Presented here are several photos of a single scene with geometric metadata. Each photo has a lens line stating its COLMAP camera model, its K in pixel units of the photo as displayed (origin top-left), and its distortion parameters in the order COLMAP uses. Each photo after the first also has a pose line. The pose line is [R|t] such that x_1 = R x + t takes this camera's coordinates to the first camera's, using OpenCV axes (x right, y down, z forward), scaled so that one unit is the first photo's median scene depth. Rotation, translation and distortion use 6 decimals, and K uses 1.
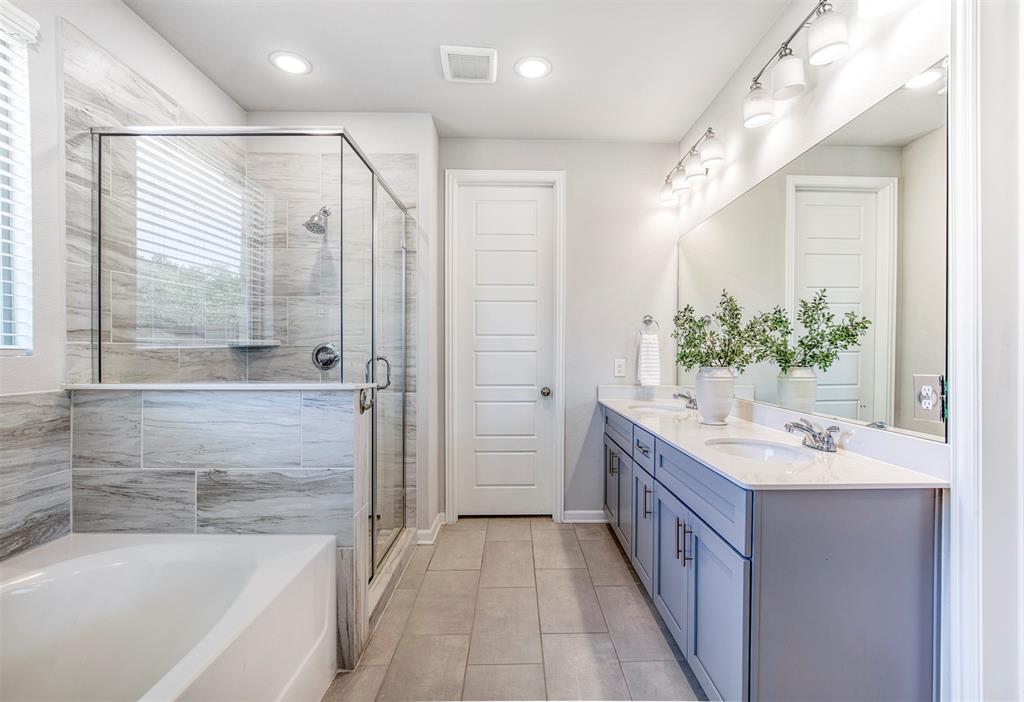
lens RADIAL K [[498.1, 0, 512.0], [0, 498.1, 359.3], [0, 0, 1]] dist [-0.026011, 0.000470]
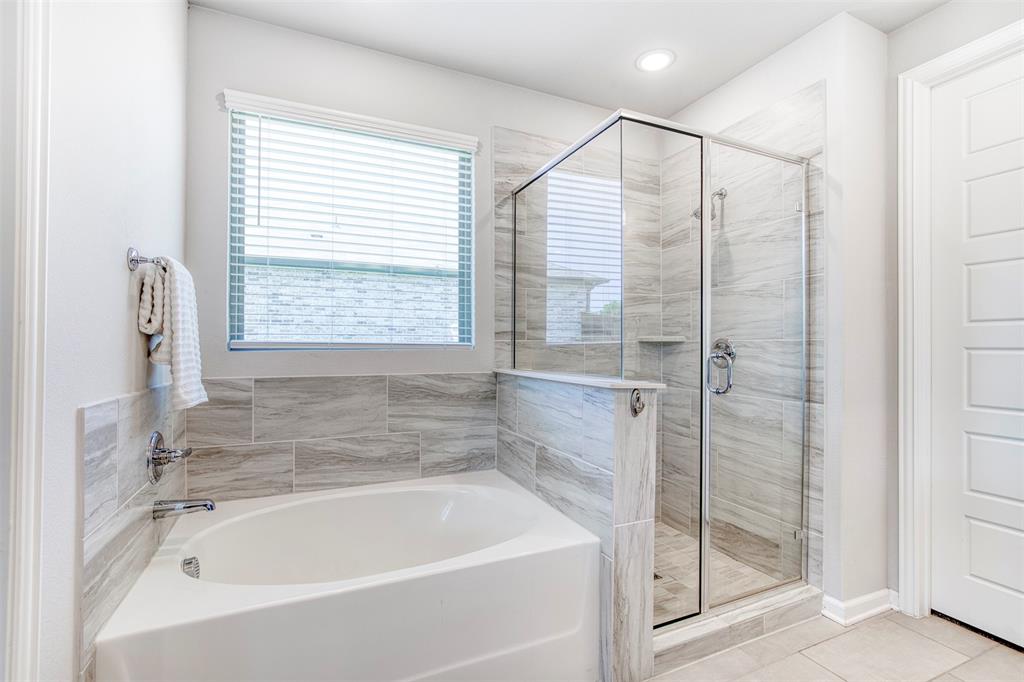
lens RADIAL K [[471.8, 0, 509.9], [0, 471.8, 344.3], [0, 0, 1]] dist [-0.033710, 0.007762]
pose [[0.356550, -0.001079, -0.934276, 0.428084], [-0.018292, 0.999800, -0.008136, -0.011282], [0.934097, 0.019991, 0.356459, 0.499472]]
